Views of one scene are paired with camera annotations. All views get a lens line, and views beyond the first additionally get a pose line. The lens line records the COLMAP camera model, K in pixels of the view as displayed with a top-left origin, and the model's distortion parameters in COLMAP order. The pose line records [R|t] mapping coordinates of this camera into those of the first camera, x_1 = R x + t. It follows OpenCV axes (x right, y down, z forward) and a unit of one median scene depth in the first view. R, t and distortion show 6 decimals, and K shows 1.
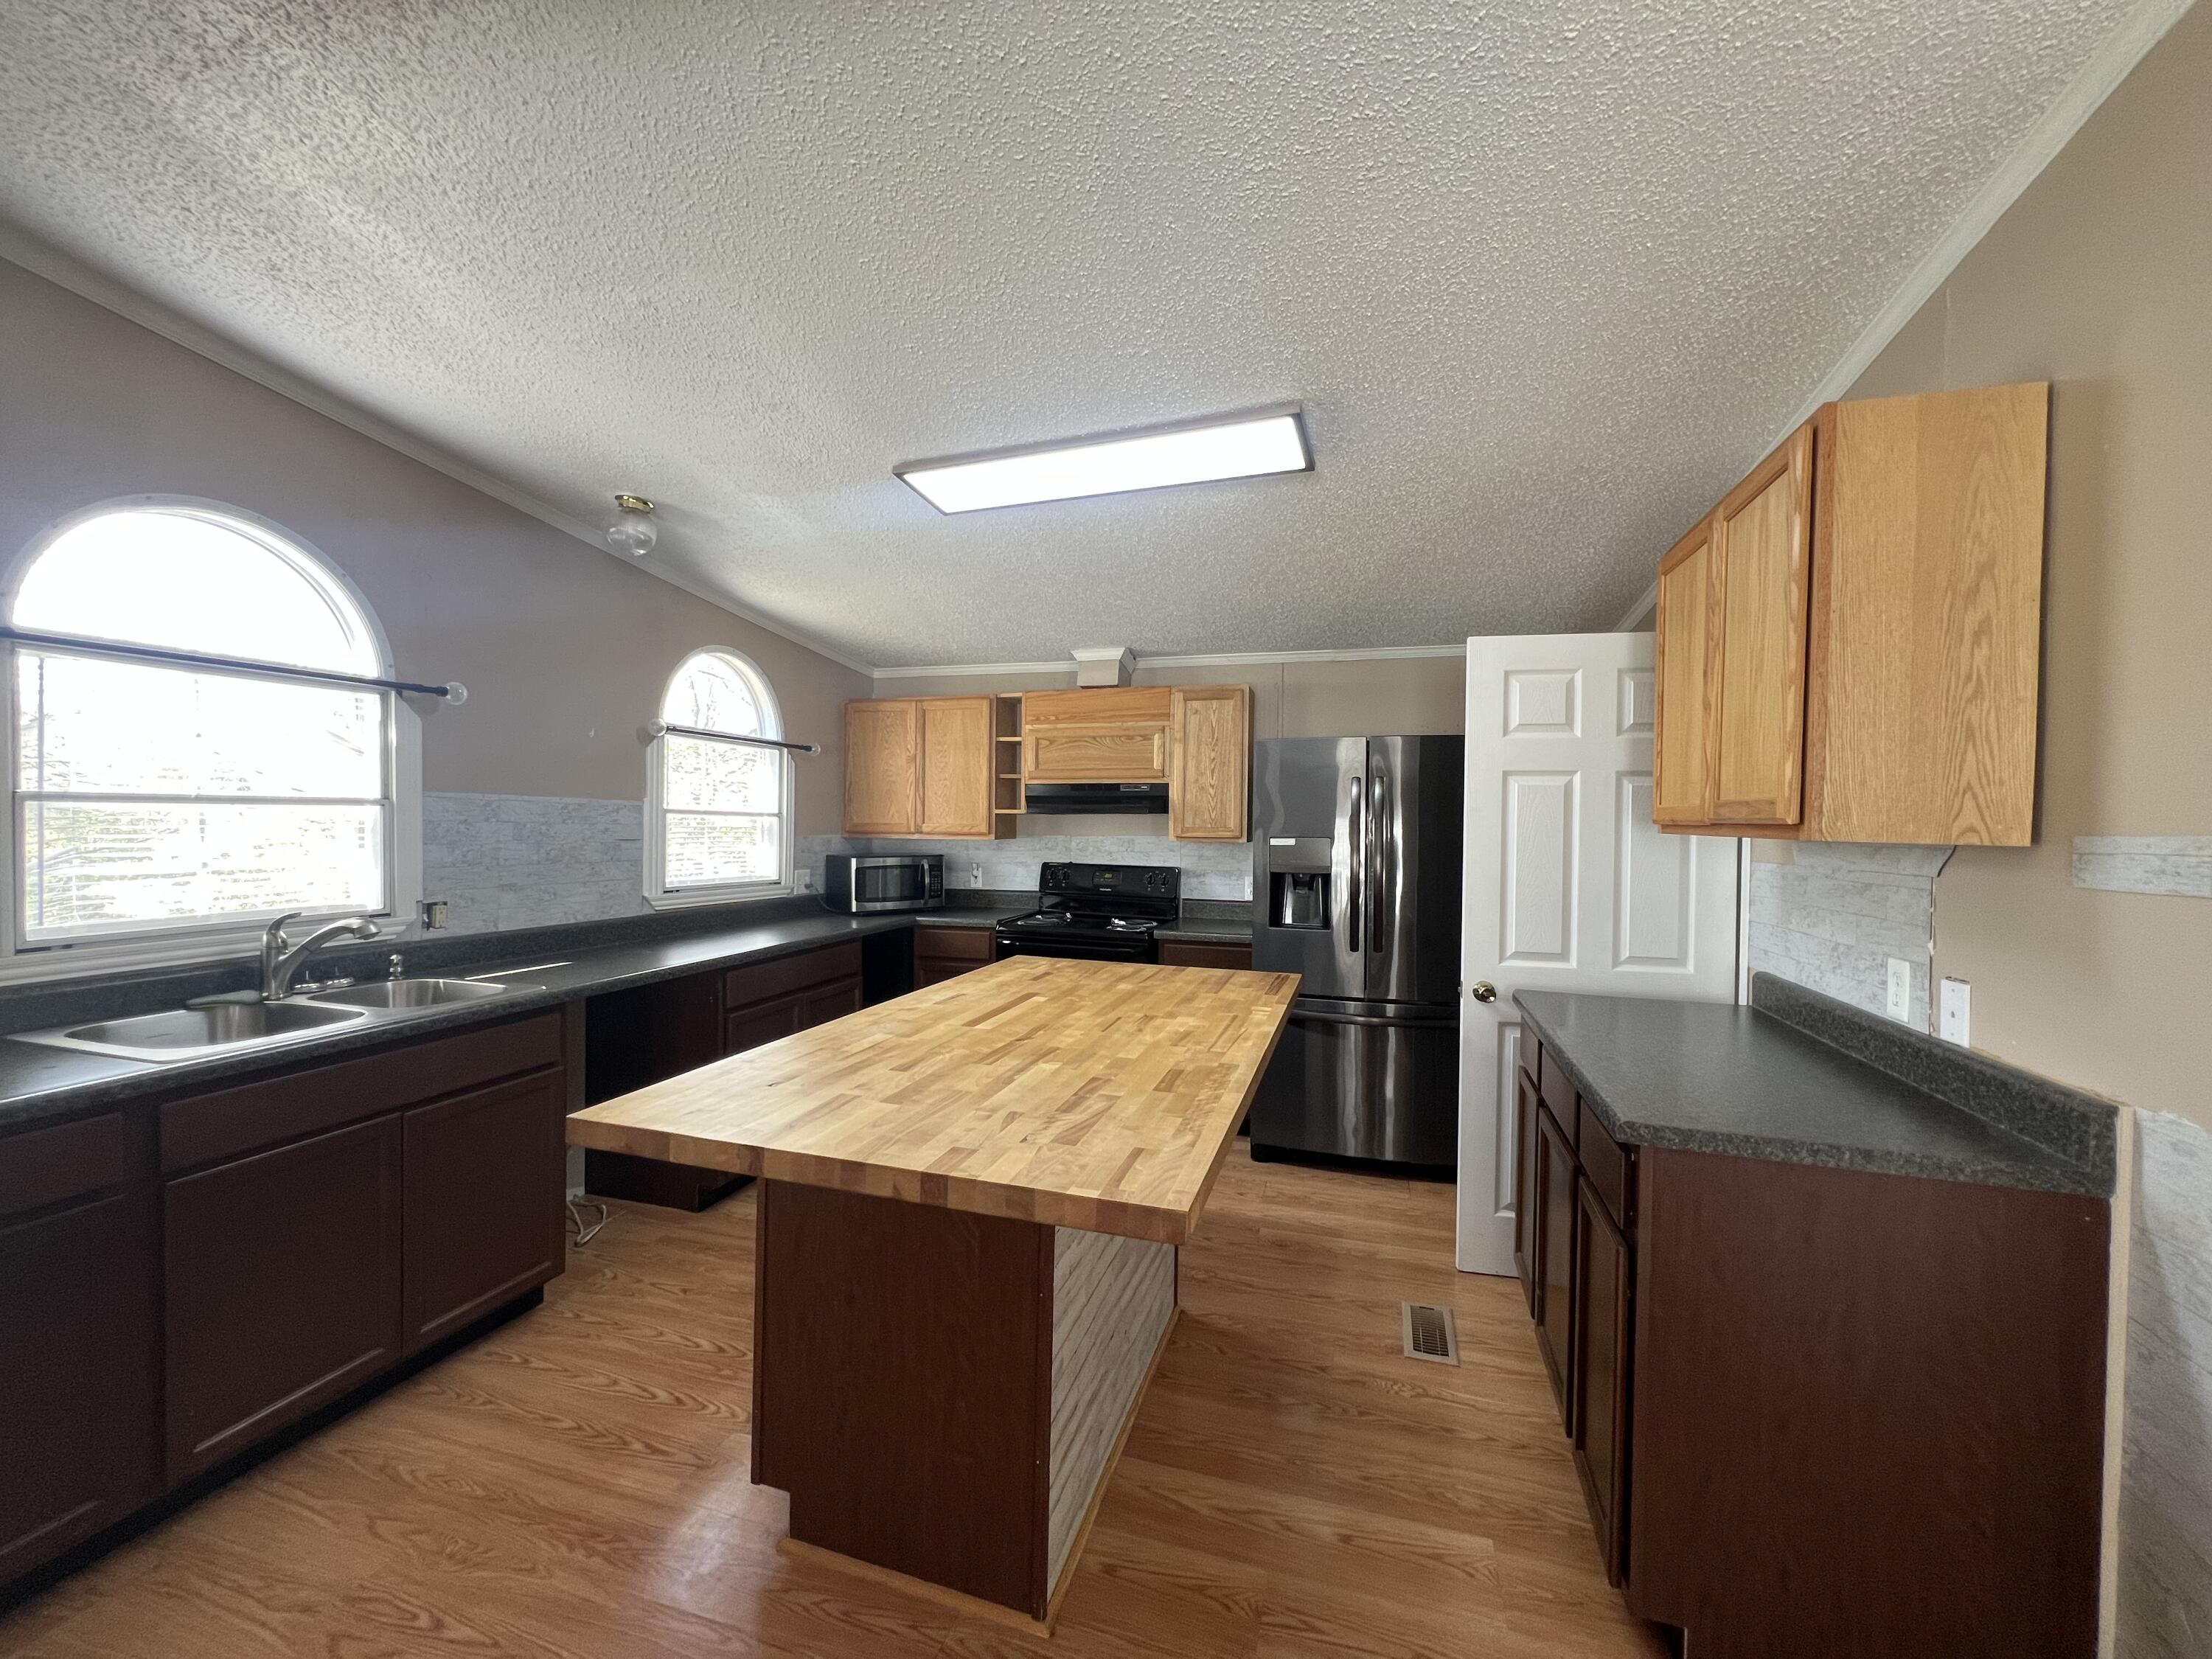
lens RADIAL K [[887.8, 0, 1113.6], [0, 887.8, 818.3], [0, 0, 1]] dist [0.006388, 0.000301]
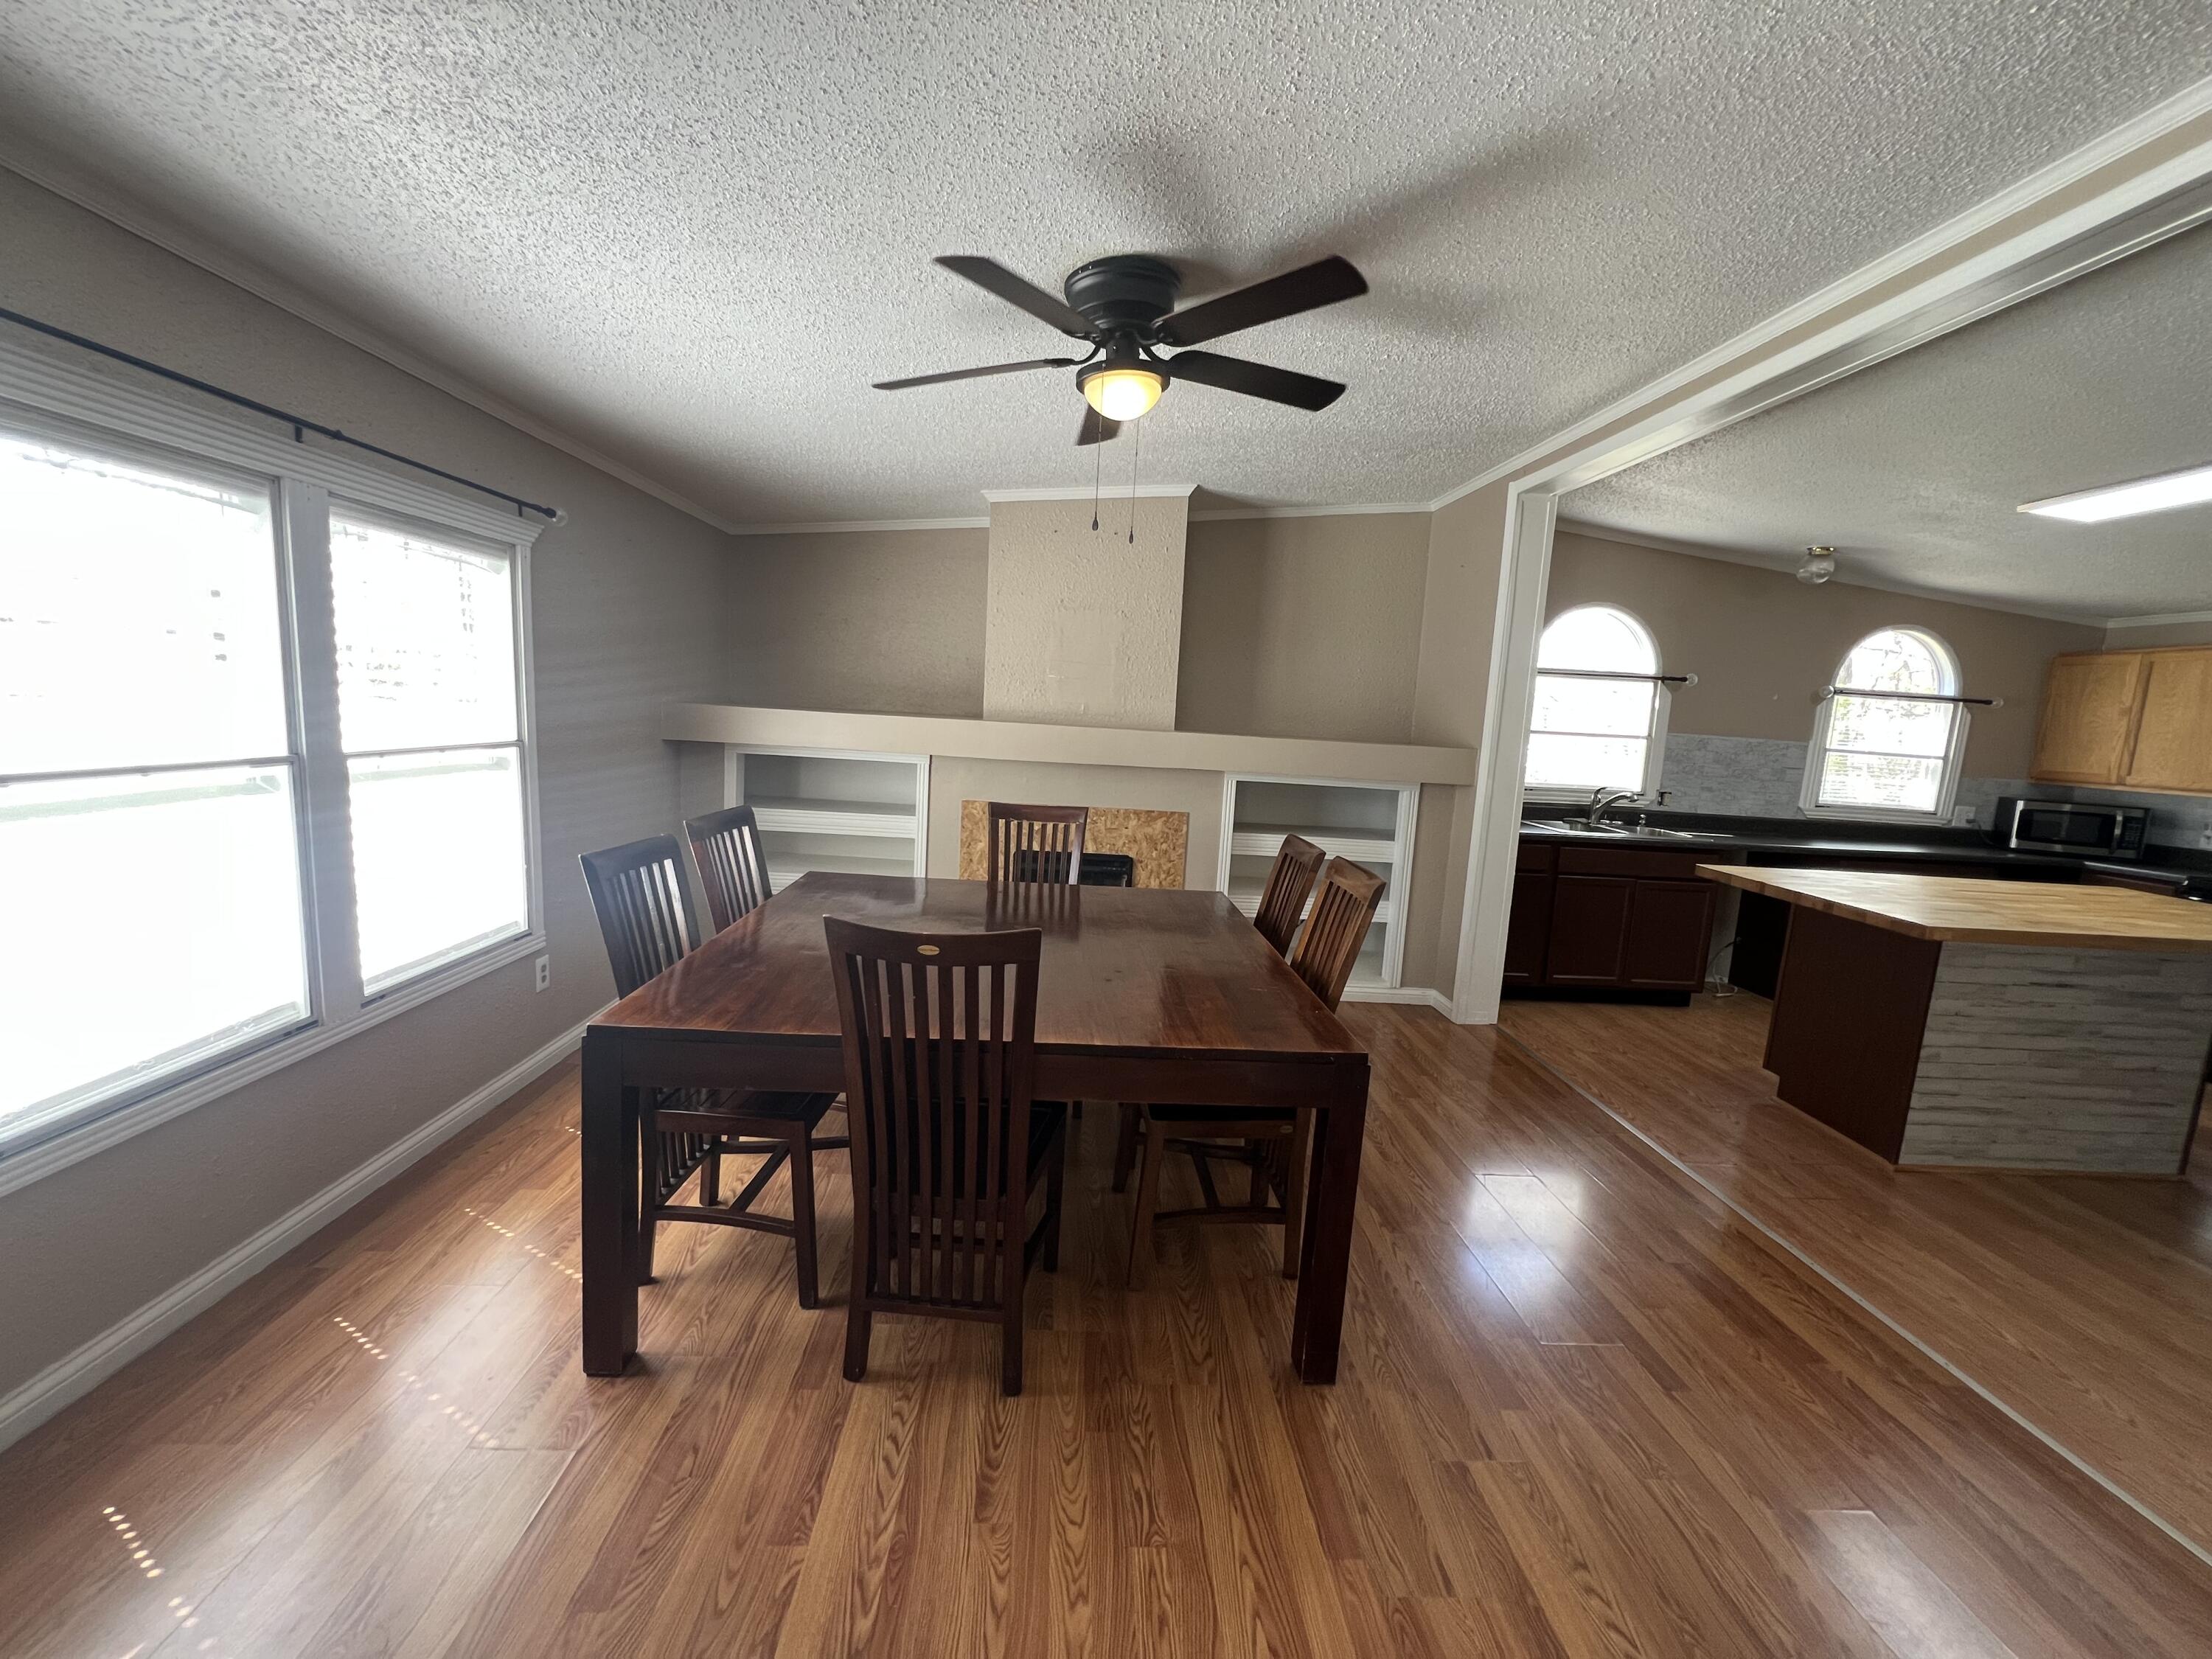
lens RADIAL K [[887.8, 0, 1093.6], [0, 887.8, 832.9], [0, 0, 1]] dist [0.006388, 0.000301]
pose [[0.323317, 0.139867, -0.935897, 0.556801], [-0.052159, 0.990147, 0.129955, -0.001191], [0.944852, 0.006798, 0.327427, -0.680107]]
